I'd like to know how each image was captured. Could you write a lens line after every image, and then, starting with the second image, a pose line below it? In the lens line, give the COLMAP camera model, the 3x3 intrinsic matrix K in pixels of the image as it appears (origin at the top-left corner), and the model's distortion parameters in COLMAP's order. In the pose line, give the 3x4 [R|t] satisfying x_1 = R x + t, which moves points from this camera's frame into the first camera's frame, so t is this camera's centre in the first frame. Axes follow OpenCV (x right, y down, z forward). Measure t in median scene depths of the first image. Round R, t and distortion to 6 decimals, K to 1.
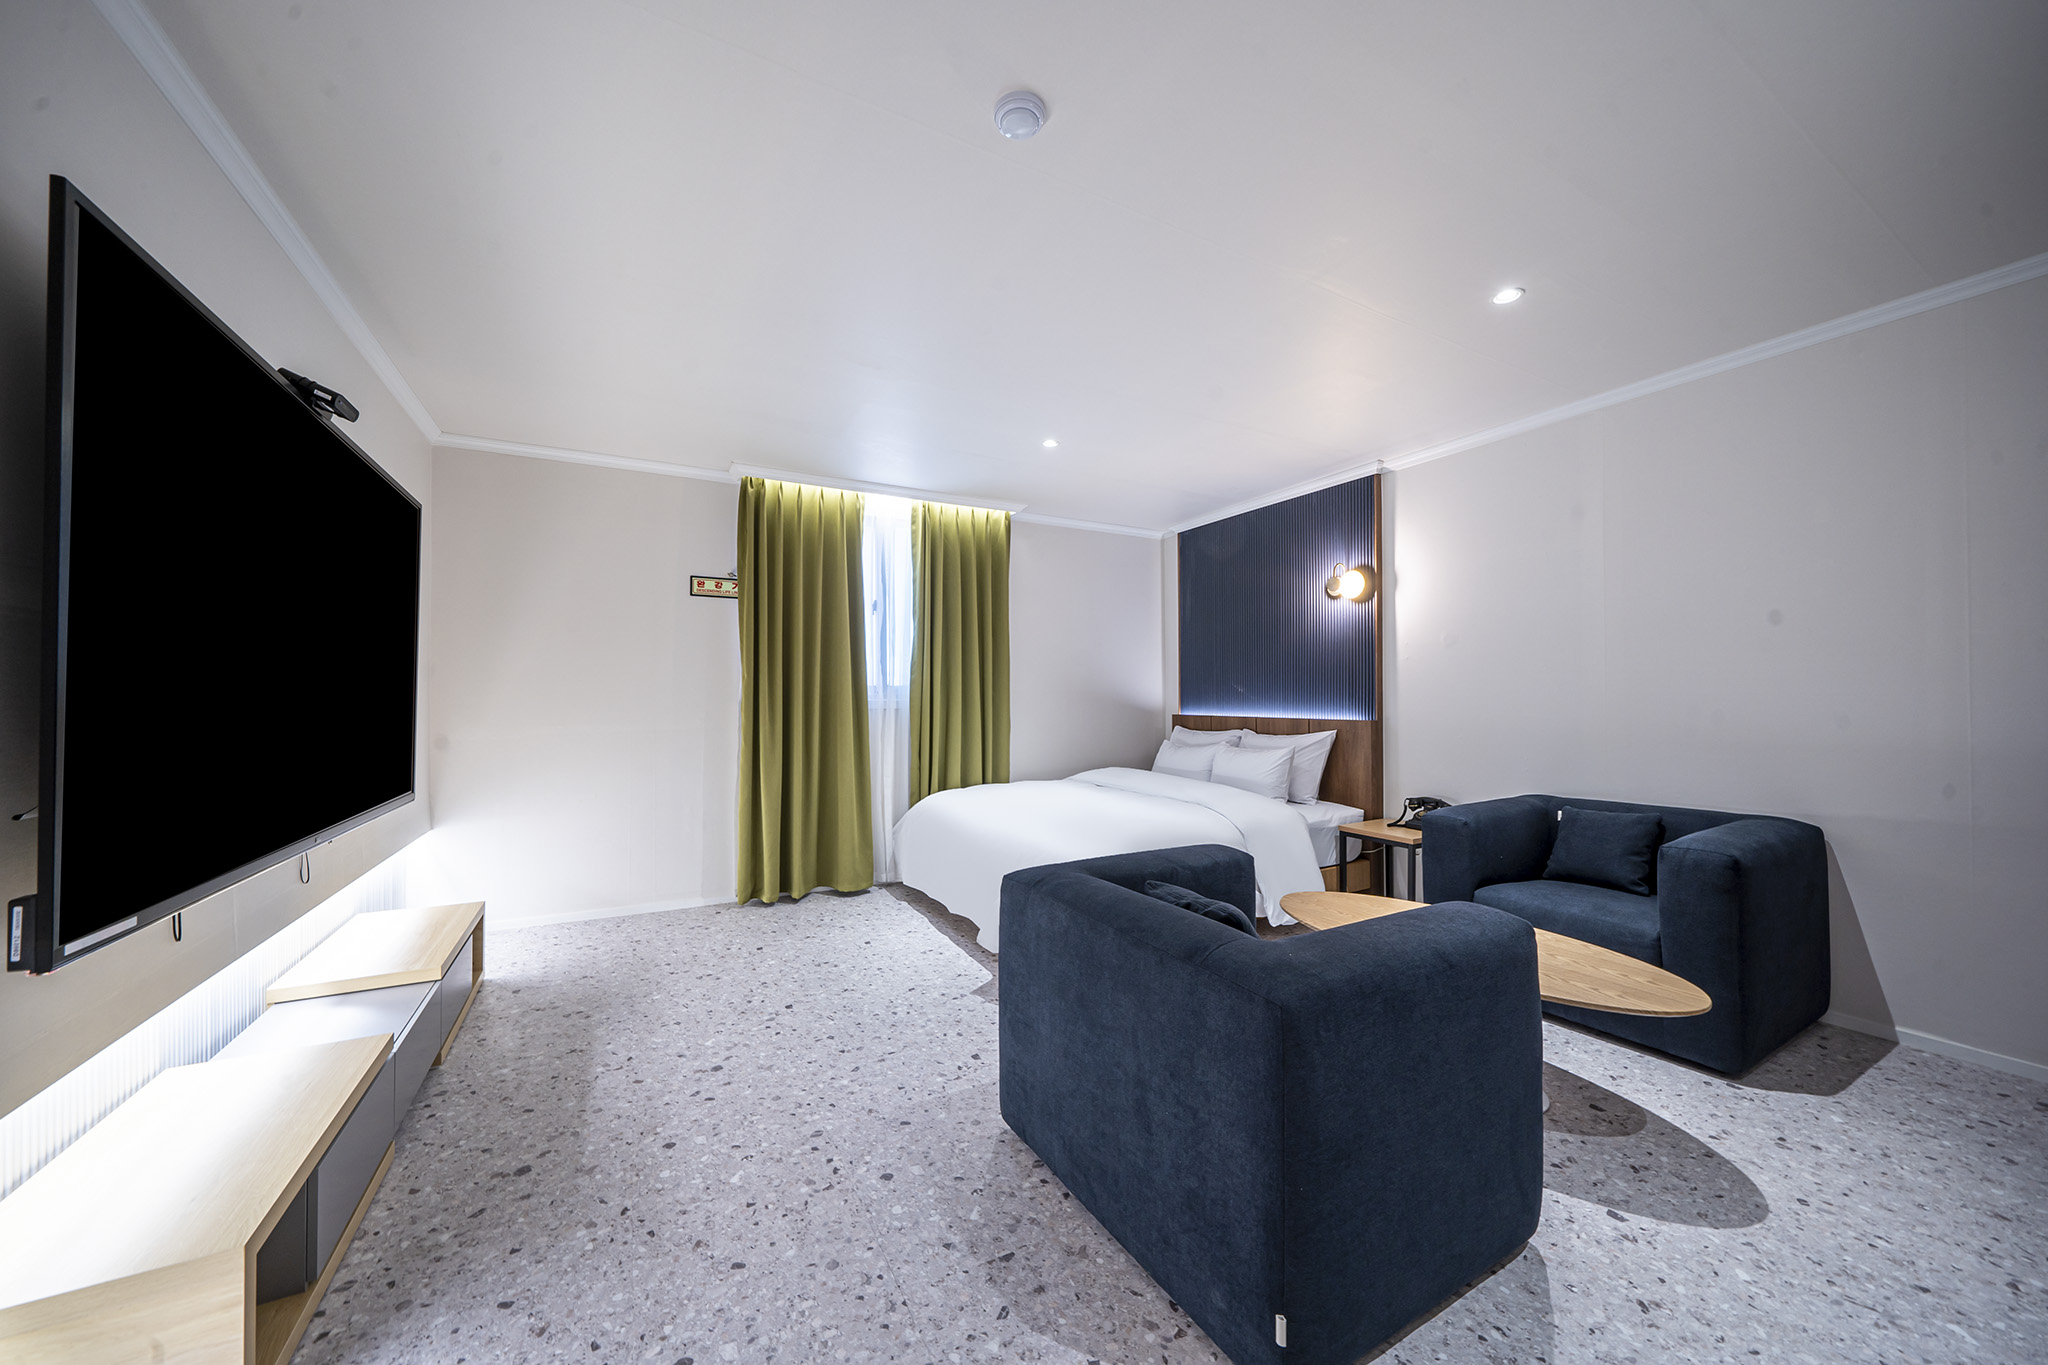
lens RADIAL K [[774.3, 0, 1023.4], [0, 774.3, 690.3], [0, 0, 1]] dist [-0.015094, -0.000086]
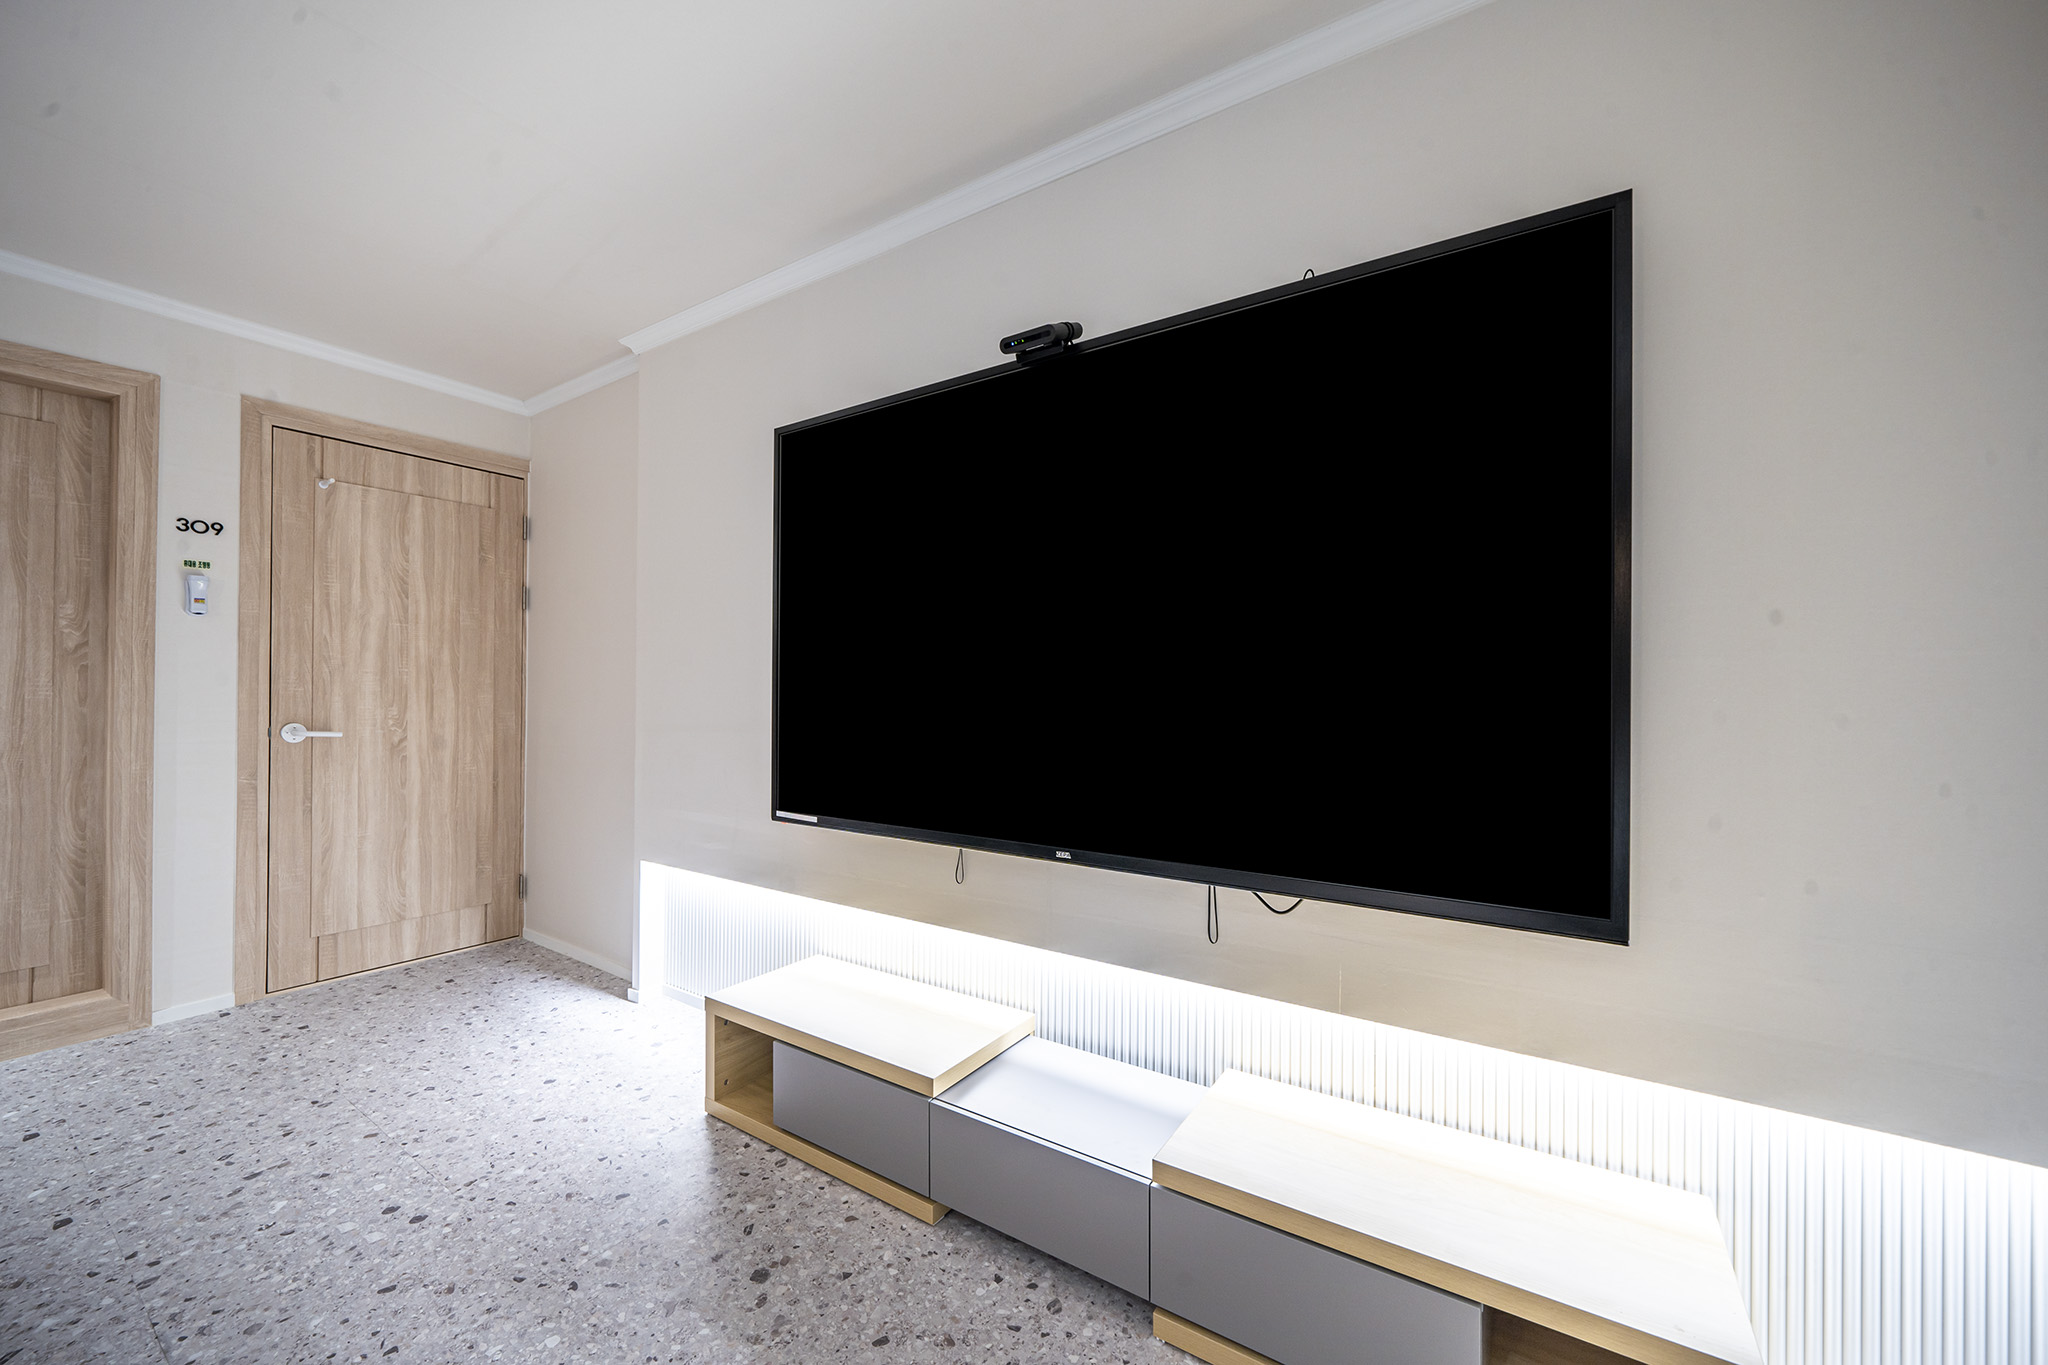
lens RADIAL K [[774.3, 0, 1017.9], [0, 774.3, 684.2], [0, 0, 1]] dist [-0.015094, -0.000086]
pose [[-0.875929, -0.021550, -0.481958, -0.525299], [-0.009733, 0.999588, -0.027005, 0.031218], [0.482342, -0.018964, -0.875778, 1.972505]]
